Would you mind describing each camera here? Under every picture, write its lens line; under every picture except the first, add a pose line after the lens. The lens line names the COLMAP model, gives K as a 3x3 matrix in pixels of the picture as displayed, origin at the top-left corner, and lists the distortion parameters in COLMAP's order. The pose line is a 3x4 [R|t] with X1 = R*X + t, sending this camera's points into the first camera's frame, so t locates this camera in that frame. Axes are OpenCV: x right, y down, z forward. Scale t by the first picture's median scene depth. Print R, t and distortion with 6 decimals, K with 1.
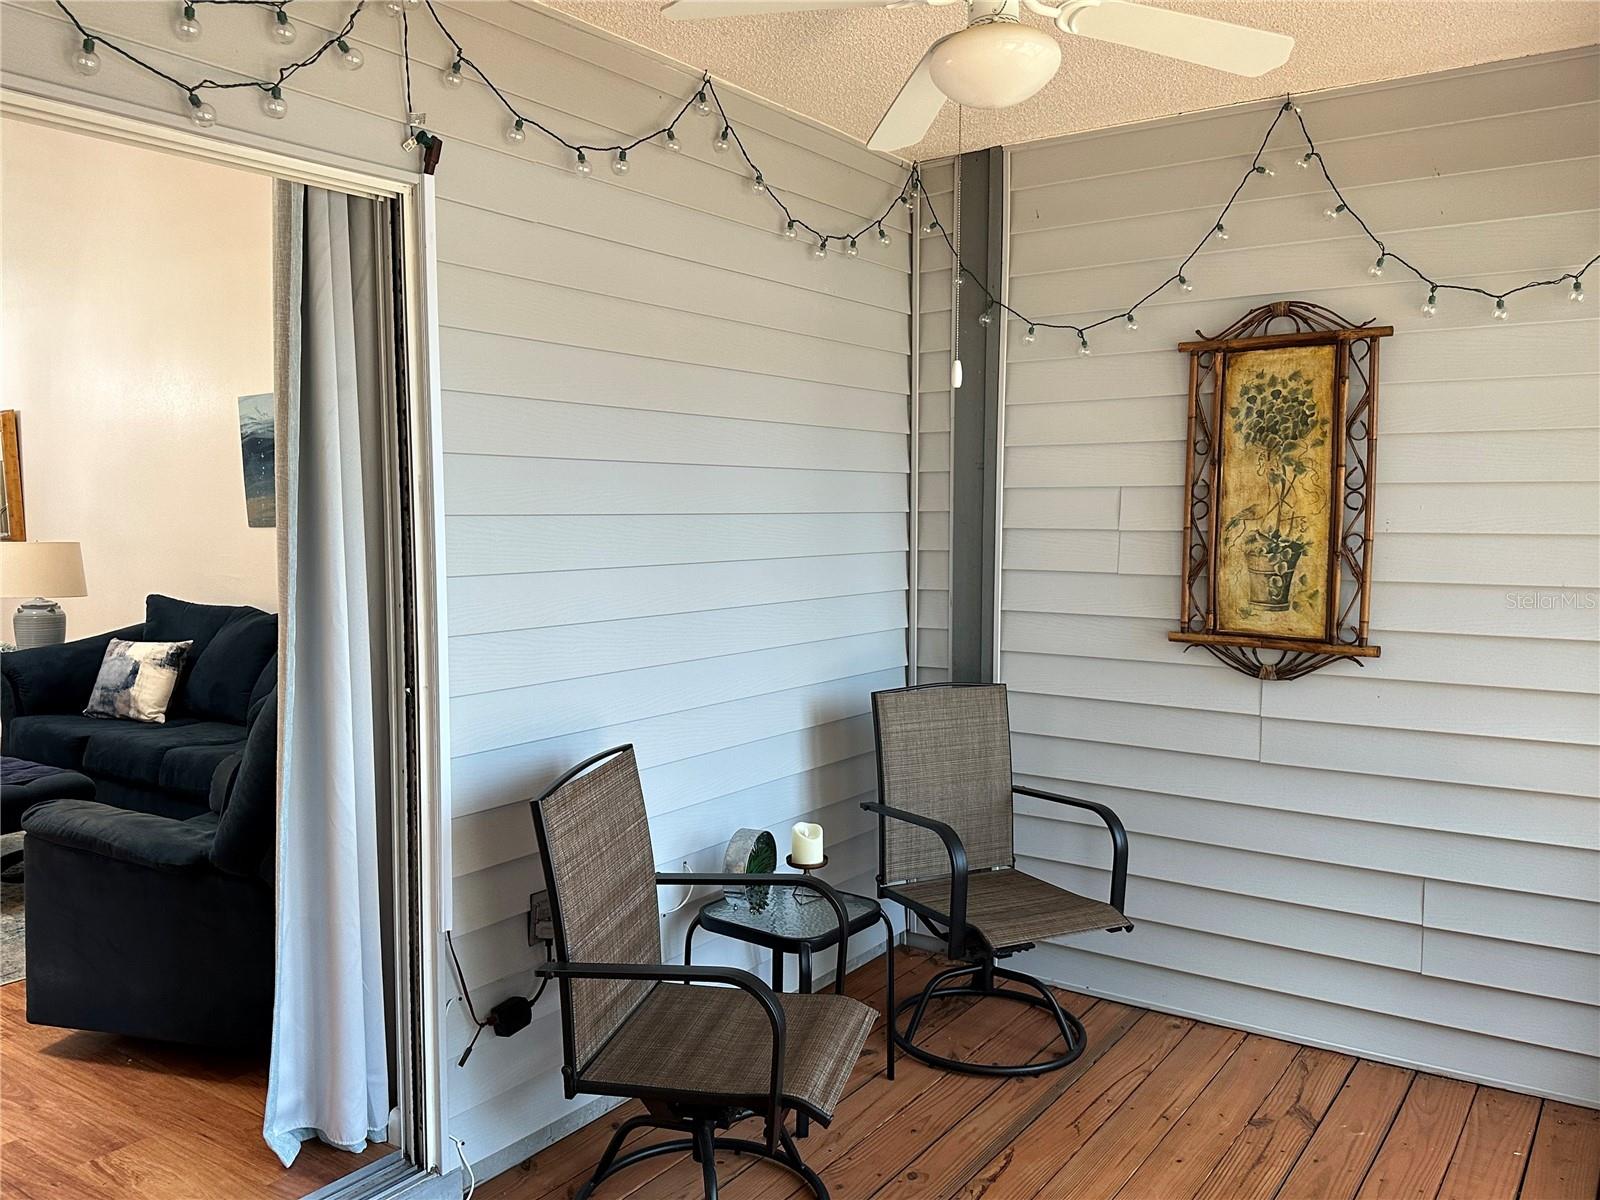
lens RADIAL K [[1323.6, 0, 777.2], [0, 1323.6, 600.2], [0, 0, 1]] dist [0.117001, -0.206114]
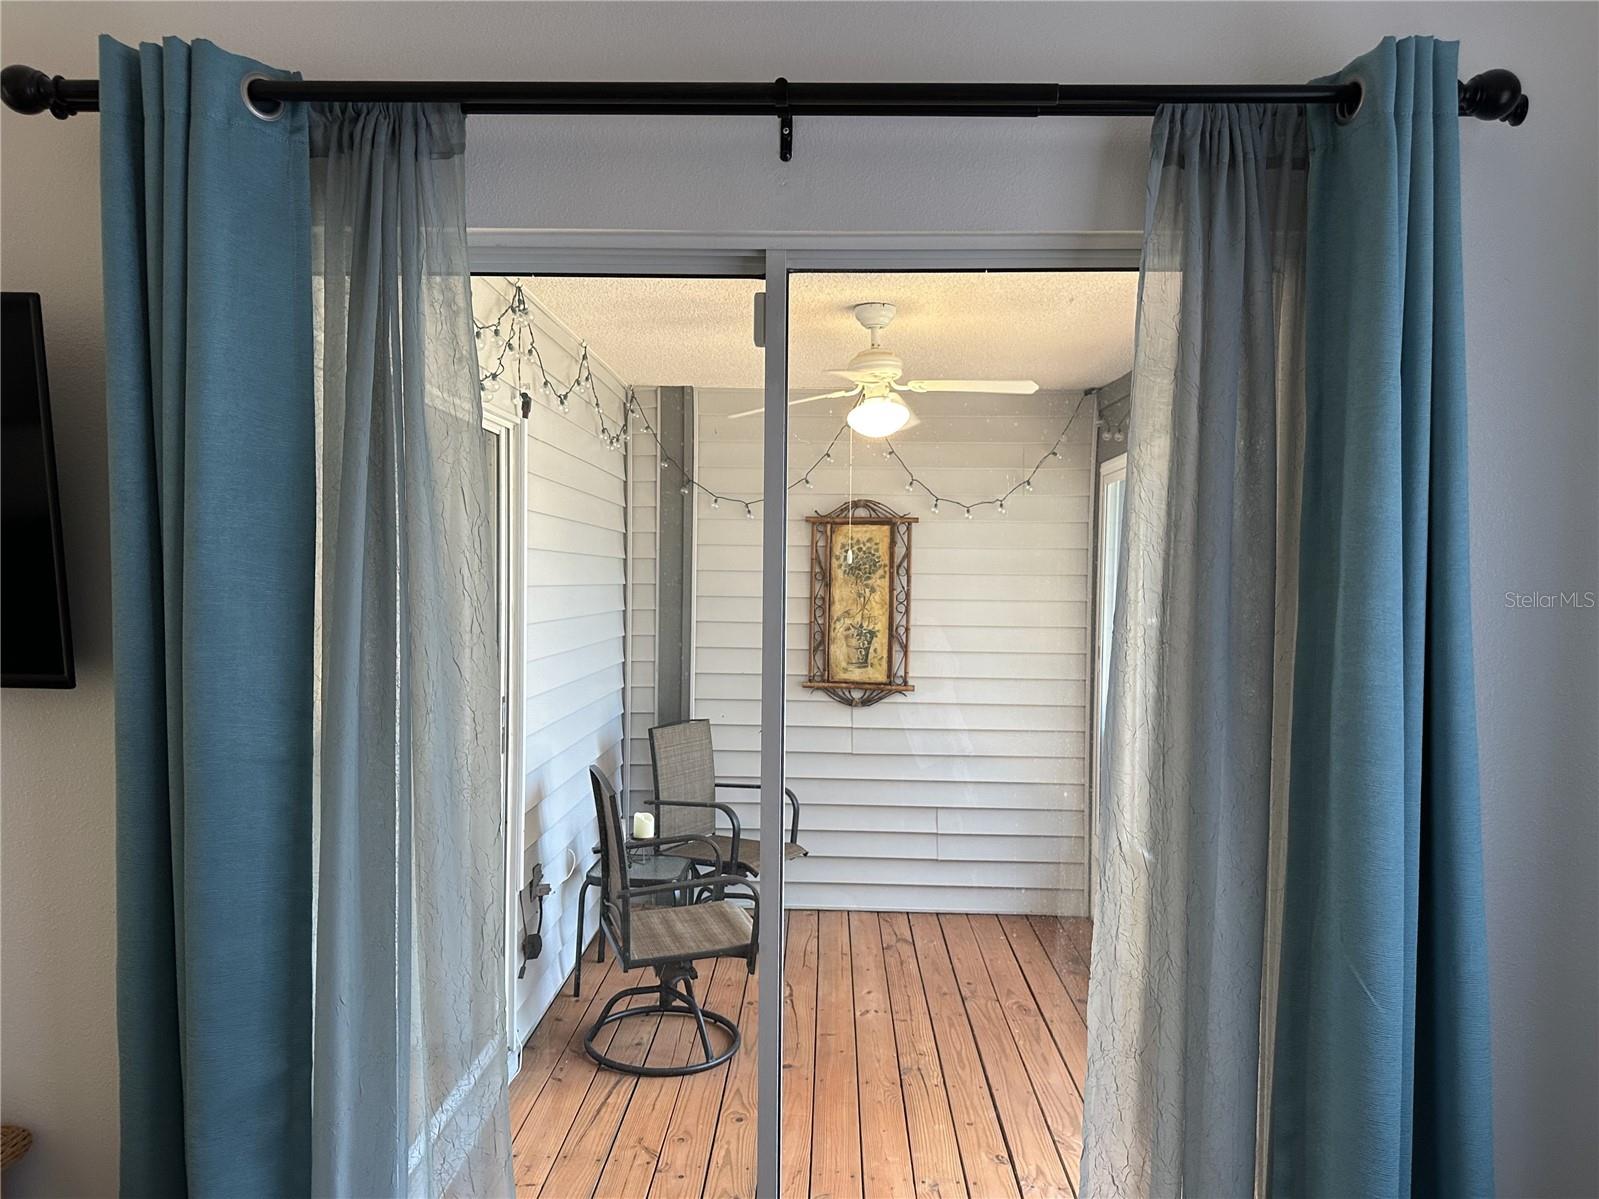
lens RADIAL K [[1240.1, 0, 809.3], [0, 1240.1, 591.7], [0, 0, 1]] dist [0.177056, -0.348915]
pose [[0.817616, 0.004424, 0.575747, -0.657869], [0.026807, 0.998594, -0.045742, -0.020627], [-0.575139, 0.052834, 0.816348, -0.335846]]
